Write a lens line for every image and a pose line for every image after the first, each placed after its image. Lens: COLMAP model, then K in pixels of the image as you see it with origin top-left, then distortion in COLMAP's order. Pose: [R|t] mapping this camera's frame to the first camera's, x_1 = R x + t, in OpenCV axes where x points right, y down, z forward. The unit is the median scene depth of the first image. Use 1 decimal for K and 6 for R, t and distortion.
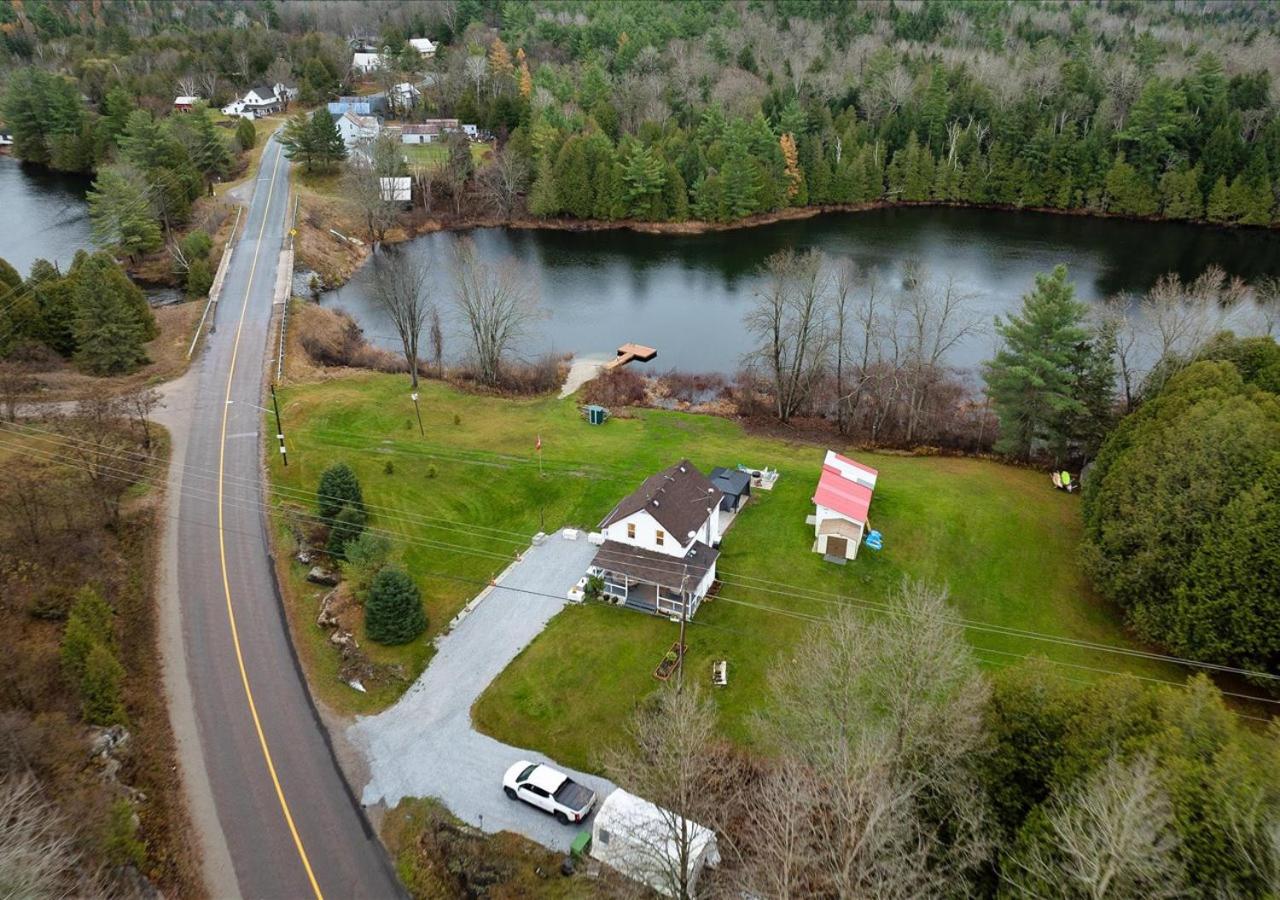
lens RADIAL K [[925.9, 0, 645.3], [0, 925.9, 401.6], [0, 0, 1]] dist [0.009465, -0.002761]
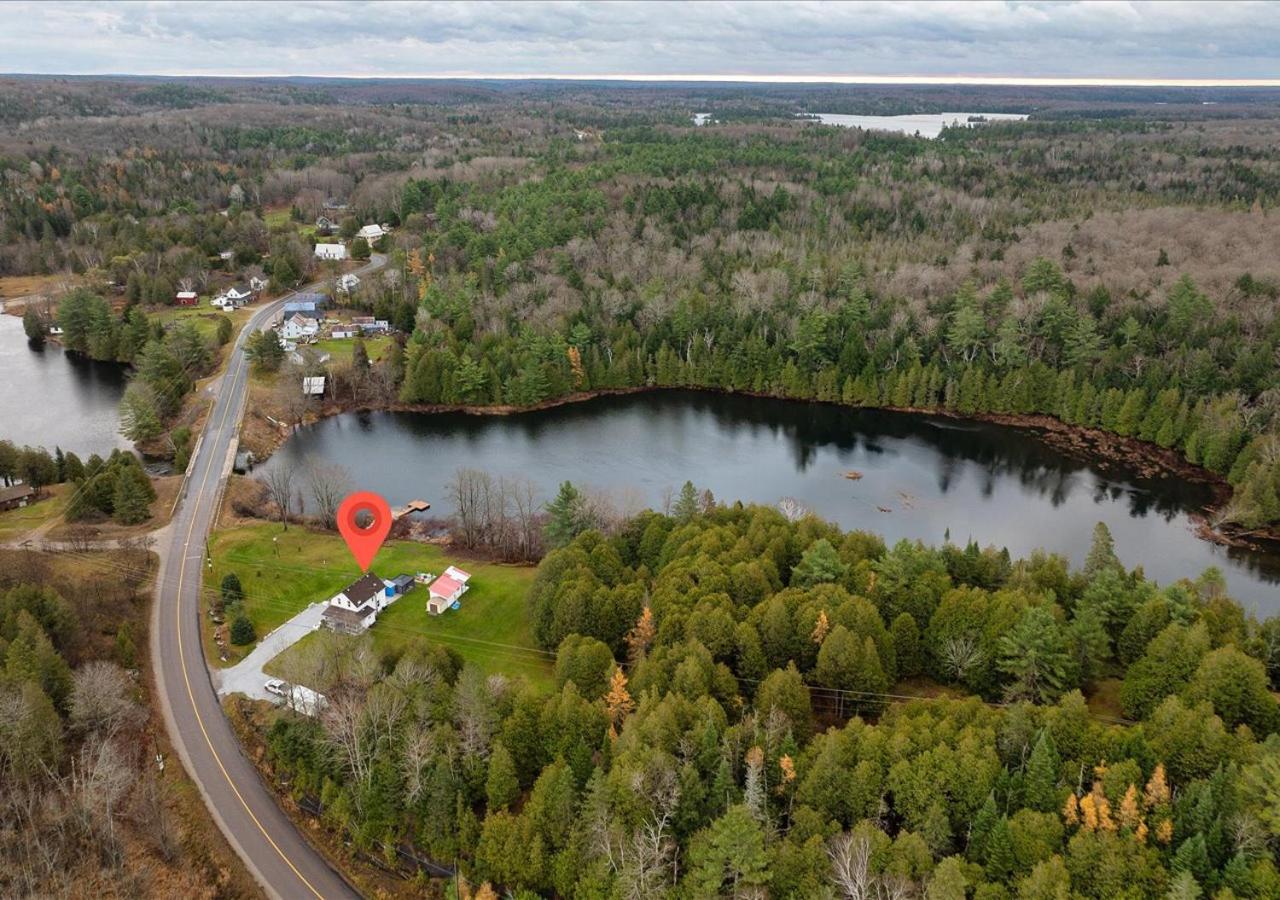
lens RADIAL K [[925.9, 0, 645.3], [0, 925.9, 401.6], [0, 0, 1]] dist [0.009465, -0.002761]
pose [[0.999999, -0.000152, 0.001416, 0.289906], [0.000280, 0.995878, -0.090707, -0.061437], [-0.001396, 0.090707, 0.995877, -0.558000]]
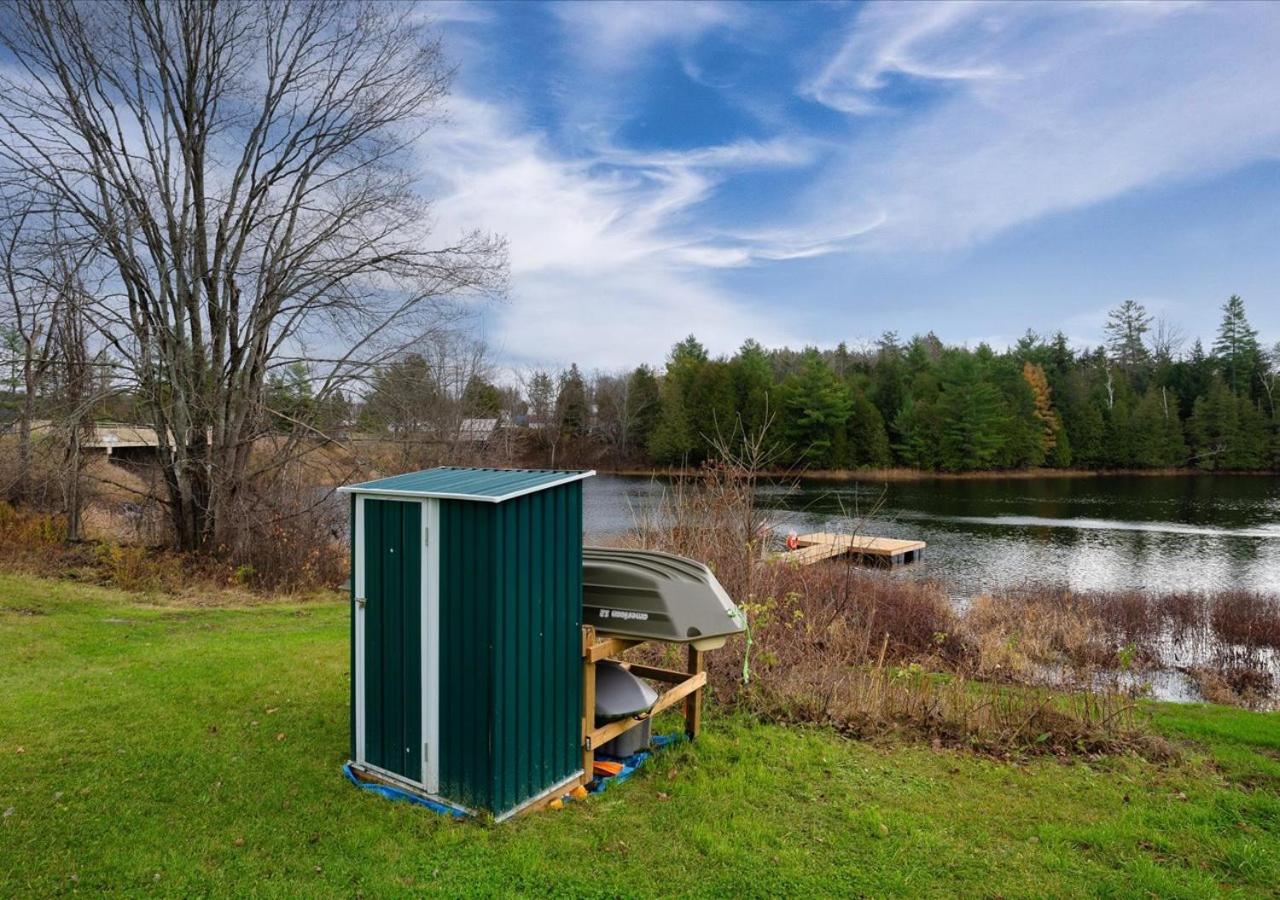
lens RADIAL K [[743.5, 0, 645.0], [0, 743.5, 446.8], [0, 0, 1]] dist [-0.003727, 0.004557]
pose [[0.979745, -0.009245, -0.200034, -0.017819], [-0.073811, 0.911925, -0.403664, 0.011528], [0.186148, 0.410253, 0.892772, 0.512428]]
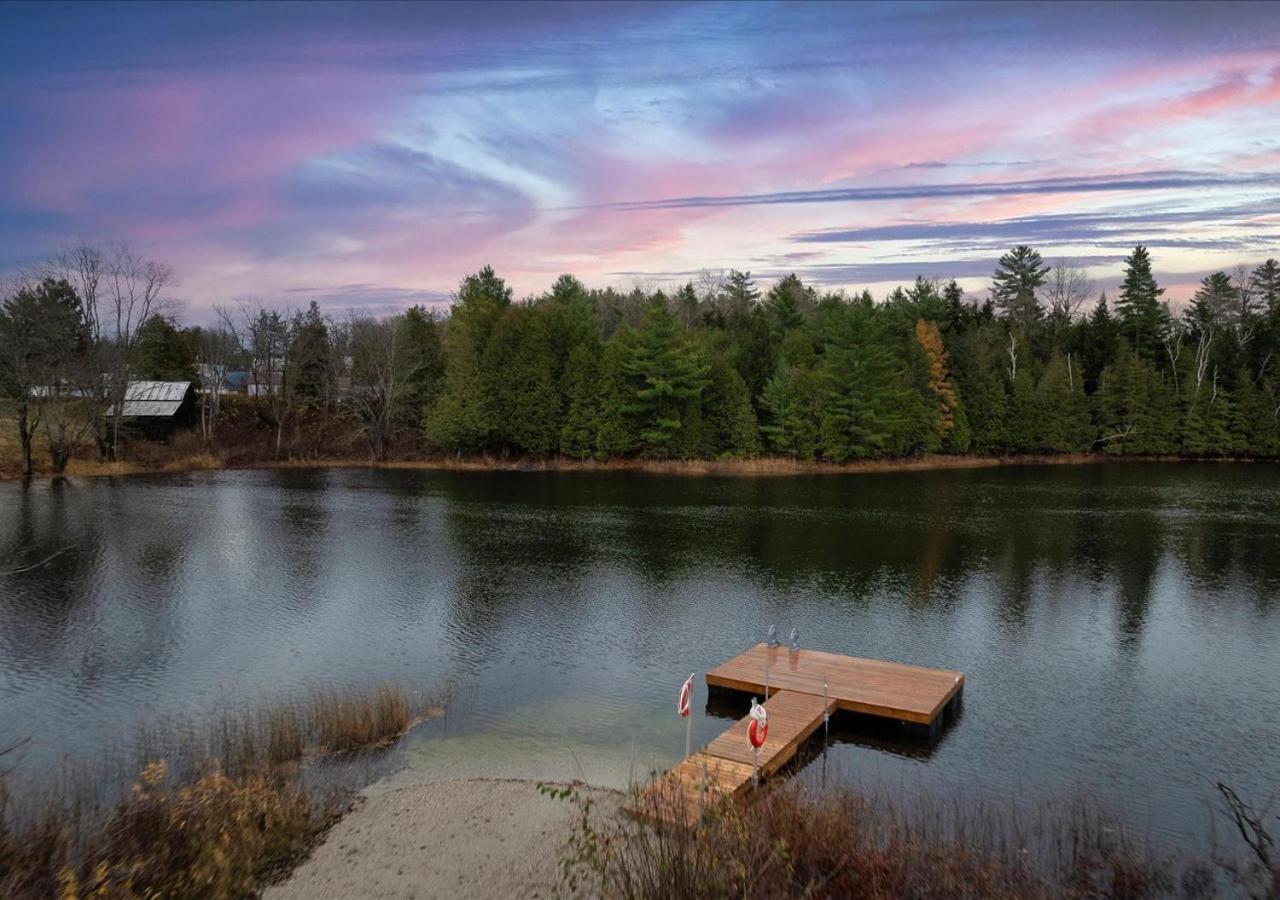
lens RADIAL K [[932.0, 0, 642.2], [0, 932.0, 432.8], [0, 0, 1]] dist [0.006323, -0.000080]
pose [[0.999536, -0.003247, 0.030271, -0.029269], [0.014706, 0.922101, -0.386671, -0.022477], [-0.026658, 0.386937, 0.921721, 0.563738]]
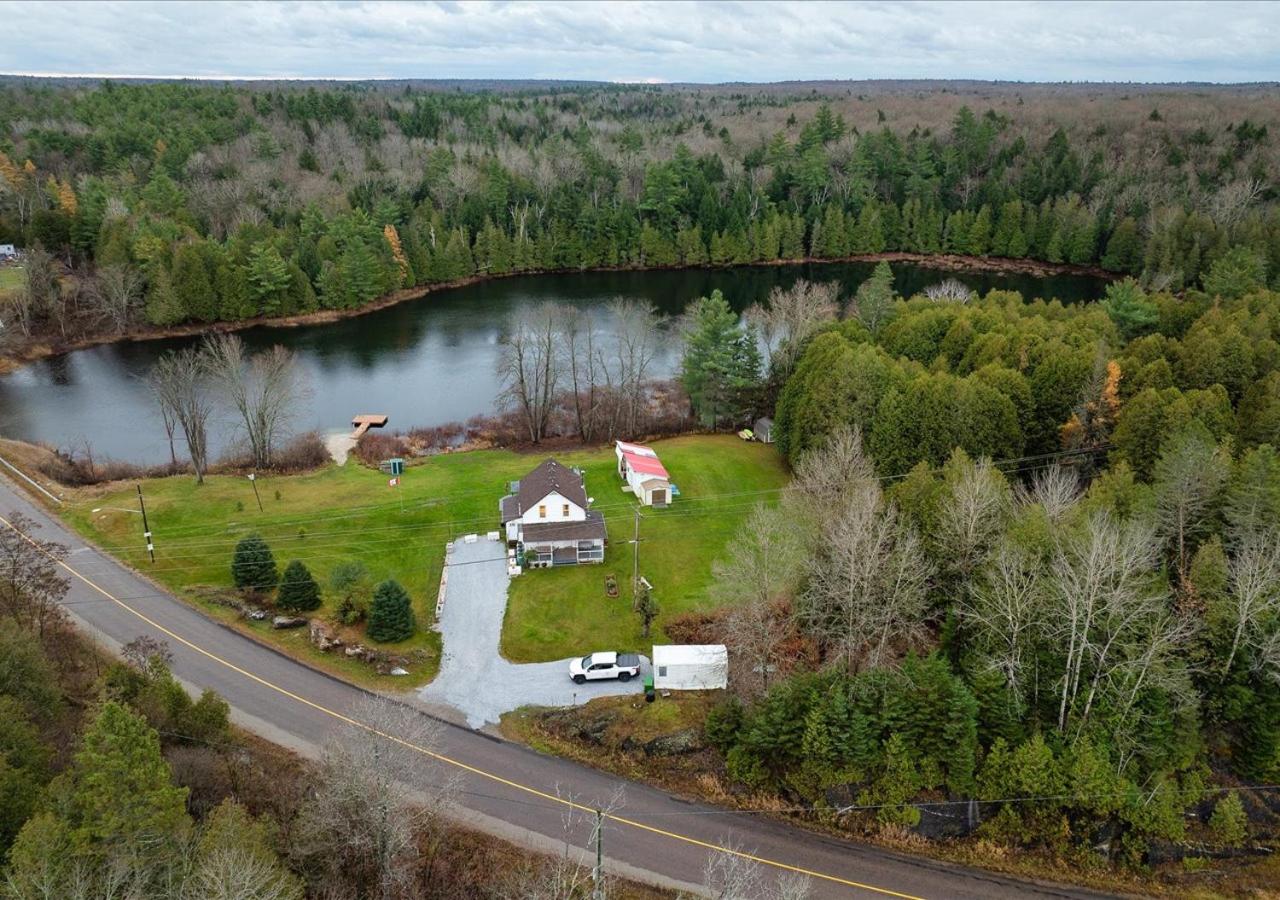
lens RADIAL K [[925.9, 0, 645.3], [0, 925.9, 401.6], [0, 0, 1]] dist [0.009465, -0.002761]
pose [[0.849554, -0.173072, 0.498302, -0.186149], [0.217867, 0.975432, -0.032651, 0.021751], [-0.480408, 0.136303, 0.866389, -0.086094]]
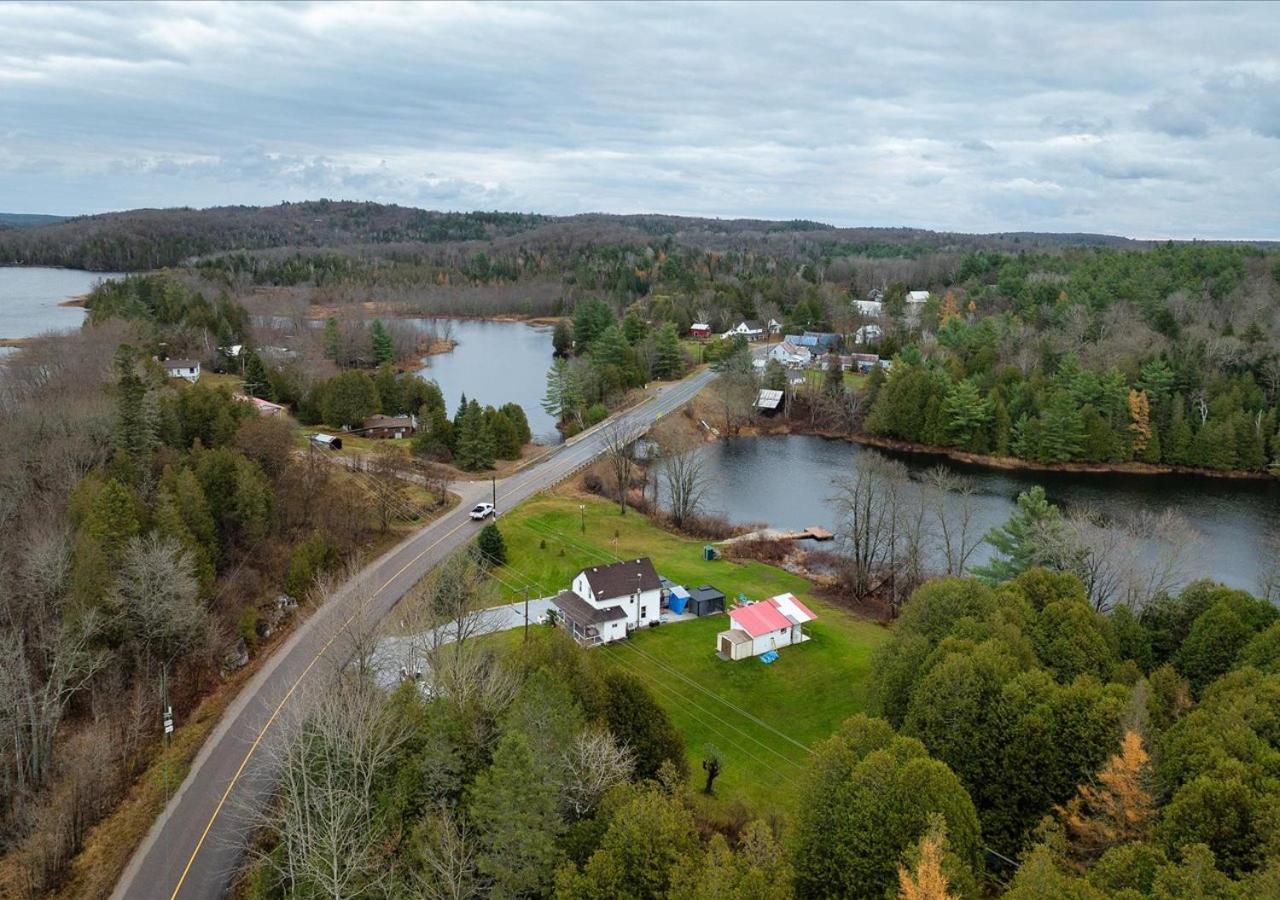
lens RADIAL K [[925.9, 0, 645.3], [0, 925.9, 401.6], [0, 0, 1]] dist [0.009465, -0.002761]
pose [[0.809304, 0.109245, -0.577141, 0.321833], [-0.251026, 0.952634, -0.171683, 0.030472], [0.531049, 0.283821, 0.798394, -0.082265]]
